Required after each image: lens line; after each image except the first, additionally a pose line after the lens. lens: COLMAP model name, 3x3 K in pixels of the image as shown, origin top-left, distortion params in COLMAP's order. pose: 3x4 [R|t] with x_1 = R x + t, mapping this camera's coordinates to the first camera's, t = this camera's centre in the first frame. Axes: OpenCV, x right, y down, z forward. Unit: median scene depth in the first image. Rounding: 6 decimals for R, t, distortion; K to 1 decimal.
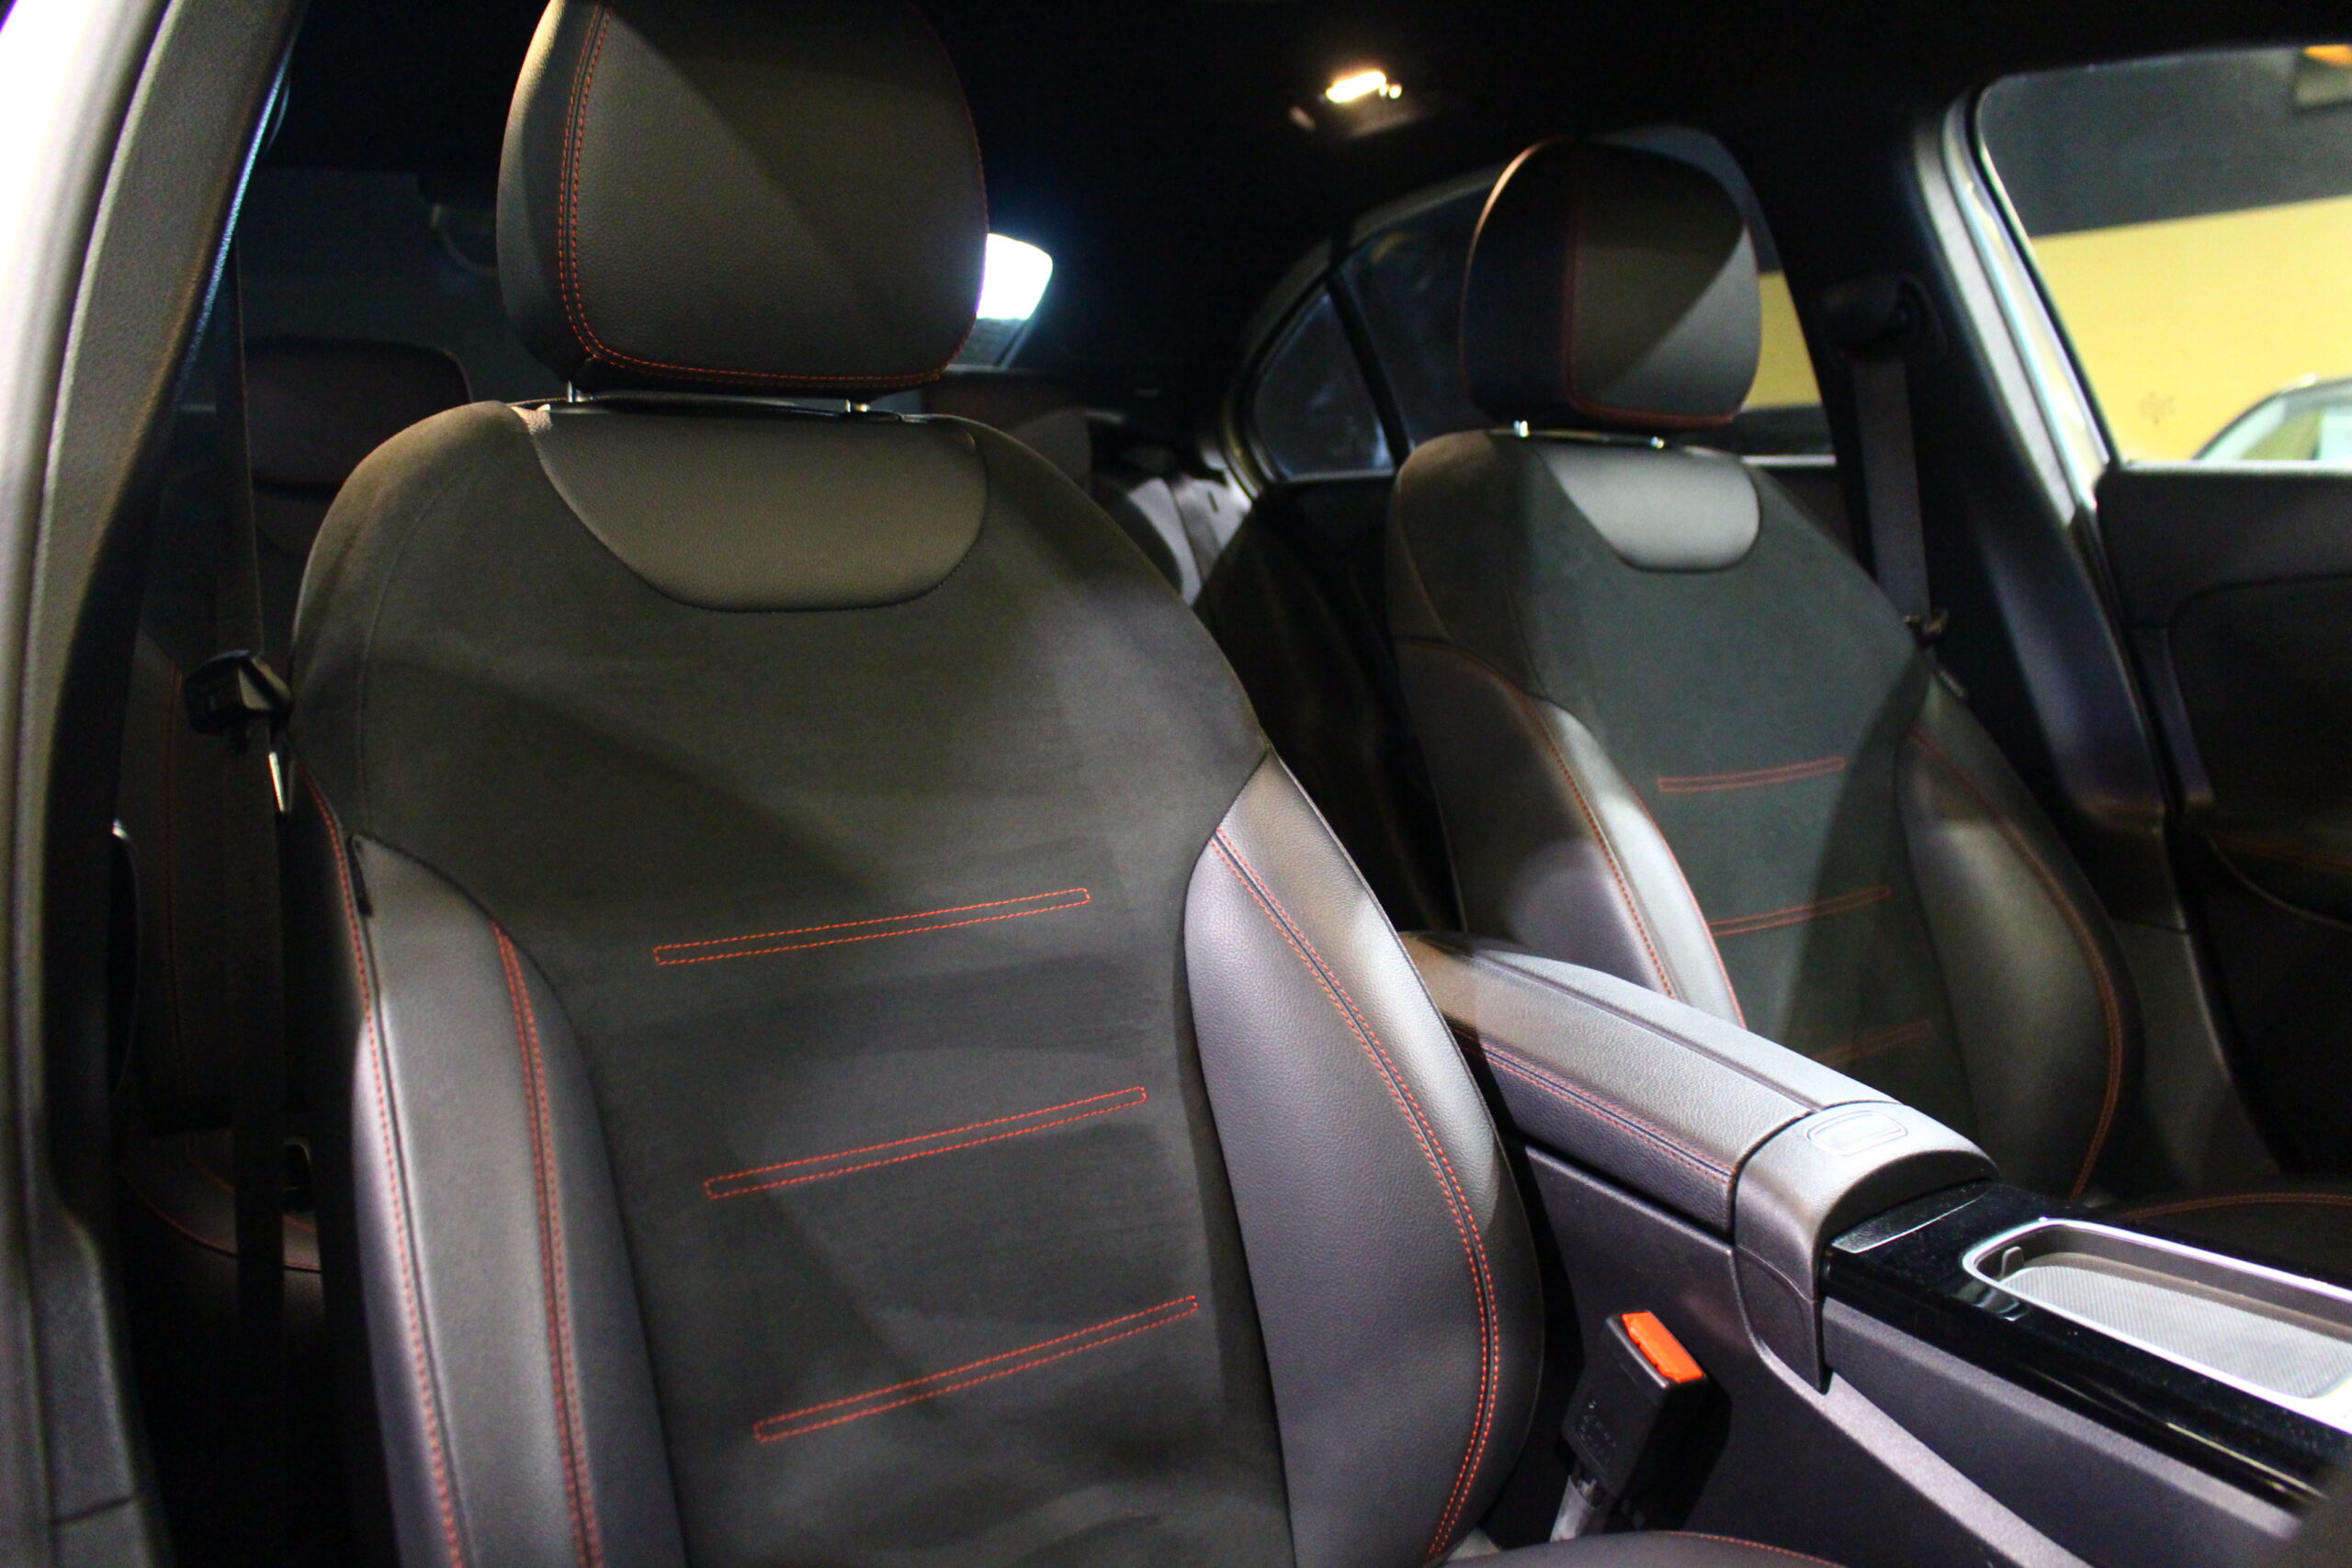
lens RADIAL K [[1989.1, 0, 1176.0], [0, 1989.1, 784.0], [0, 0, 1]] dist [0.006374, 0.002662]
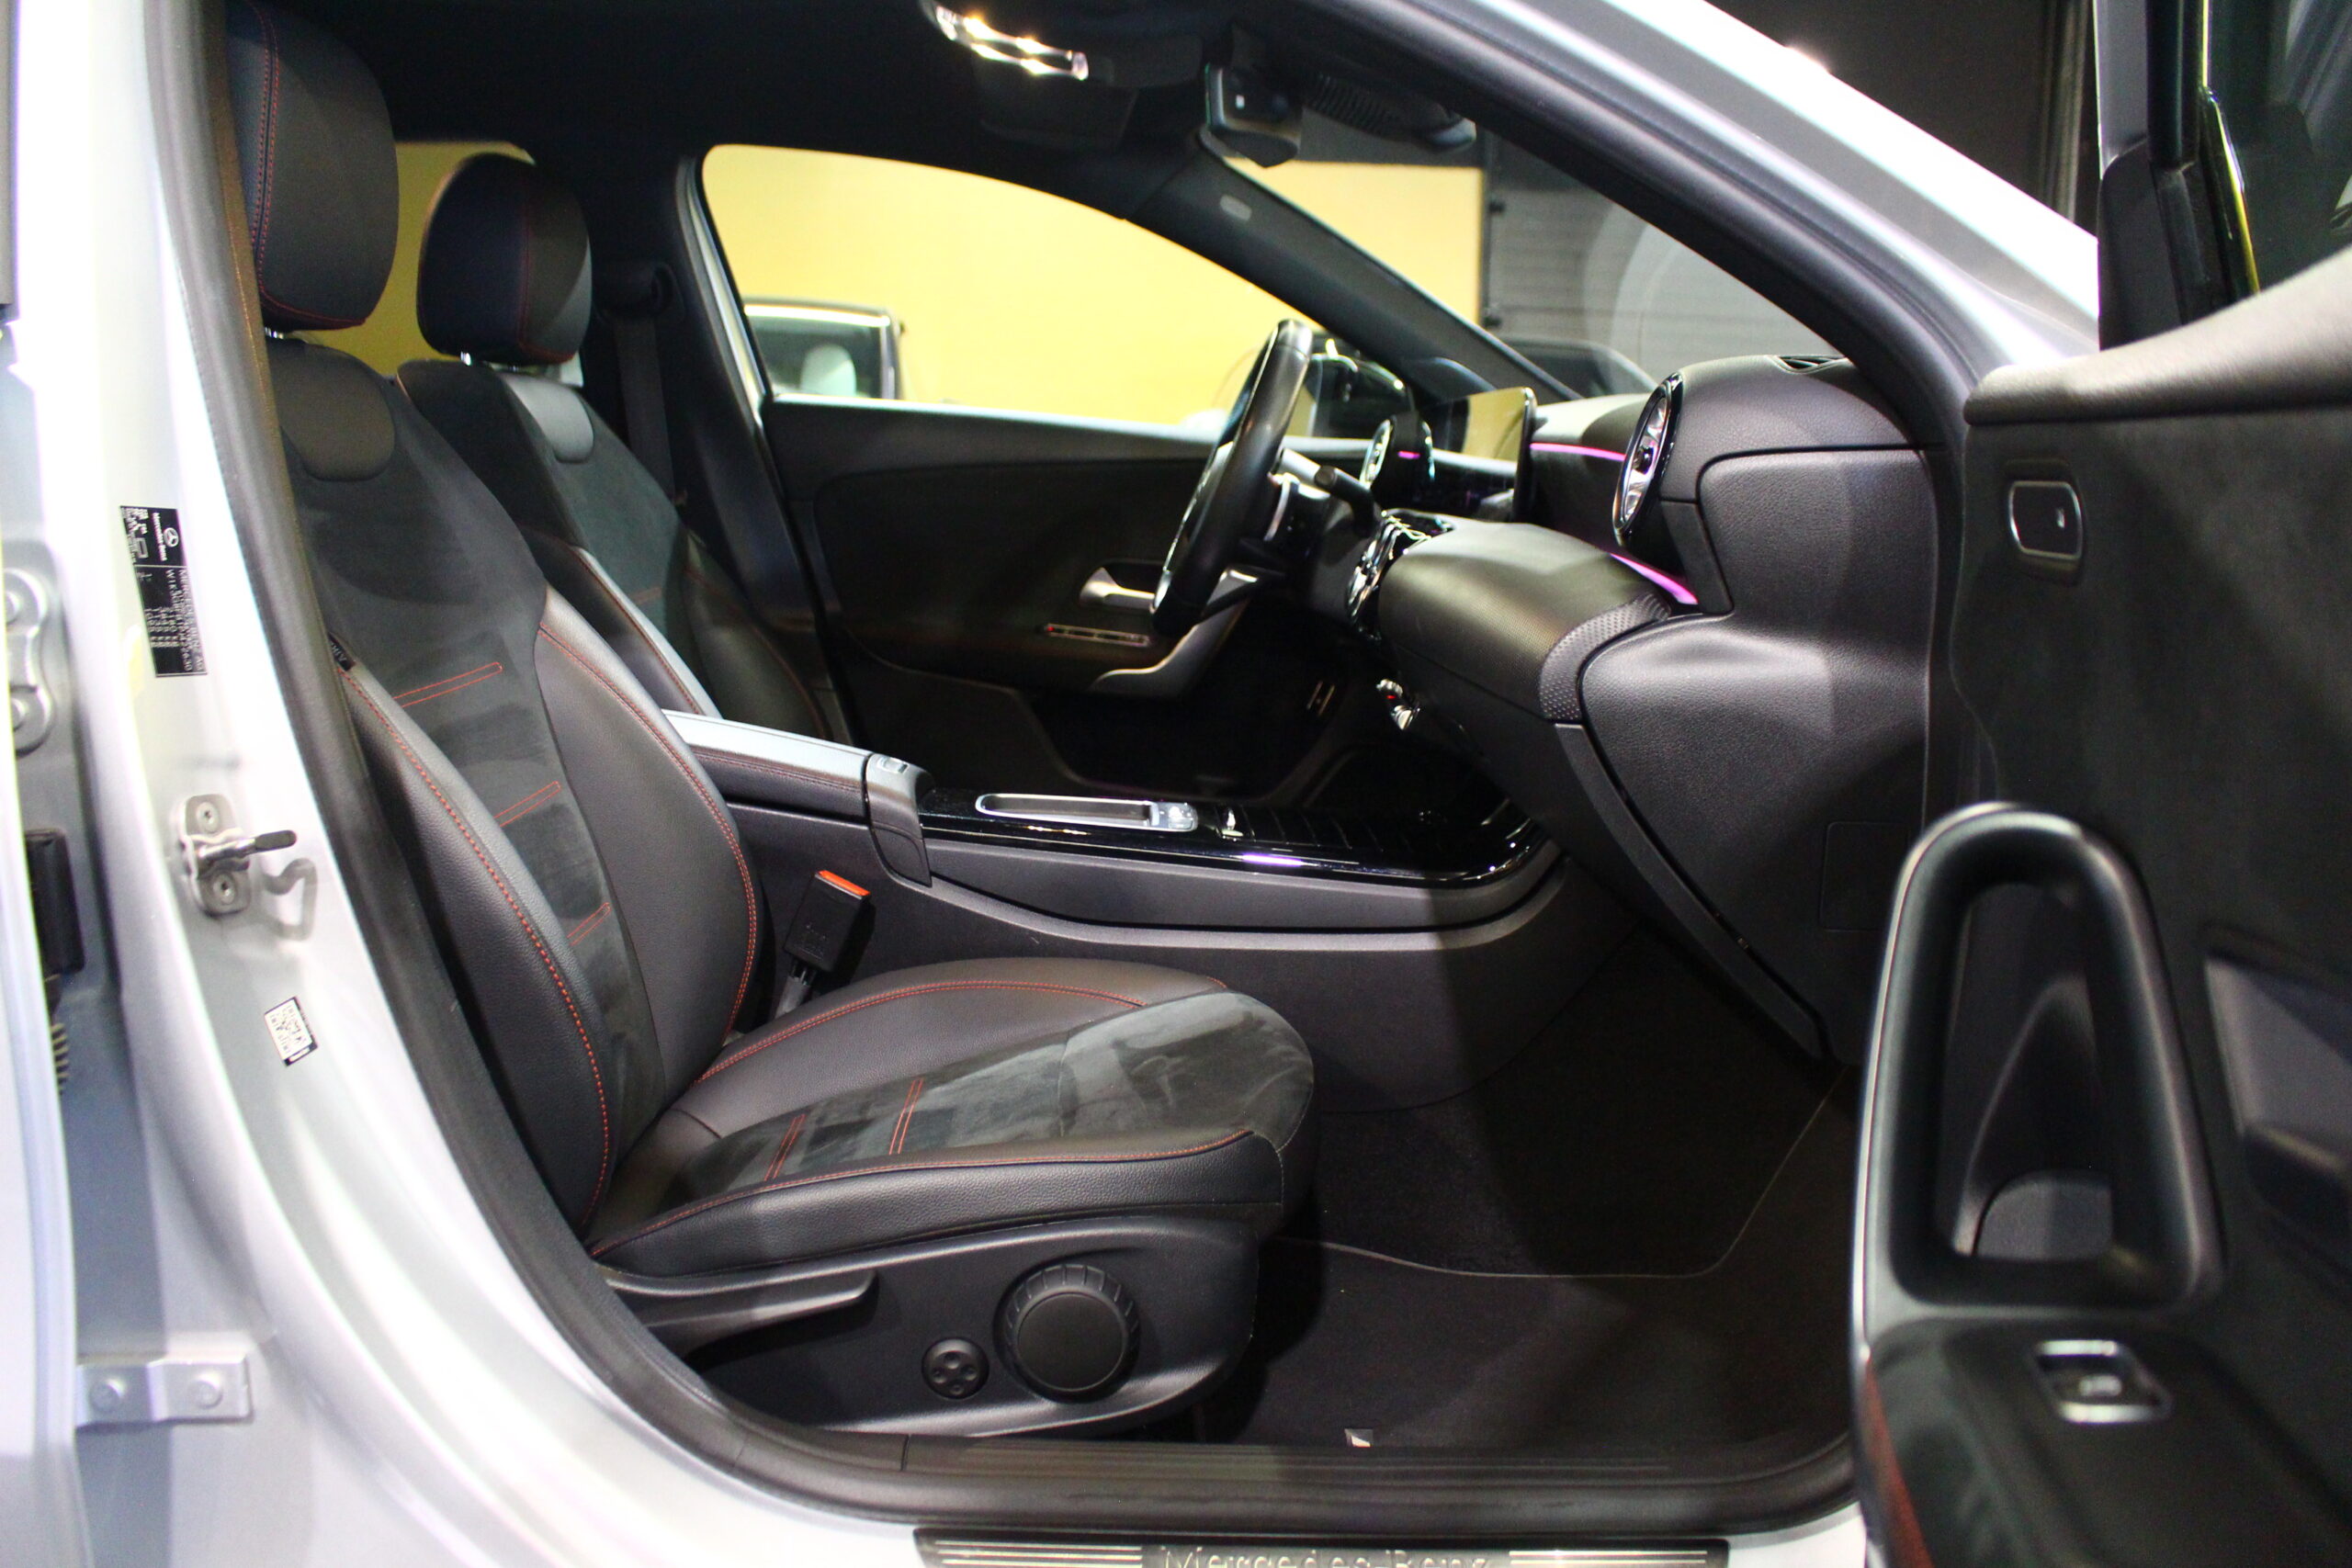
lens RADIAL K [[1989.1, 0, 1176.0], [0, 1989.1, 784.0], [0, 0, 1]] dist [0.006374, 0.002662]
pose [[0.634803, -0.117621, 0.763669, -0.605302], [0.082595, 0.993012, 0.084288, 0.038967], [-0.768247, 0.009569, 0.640082, -0.262066]]
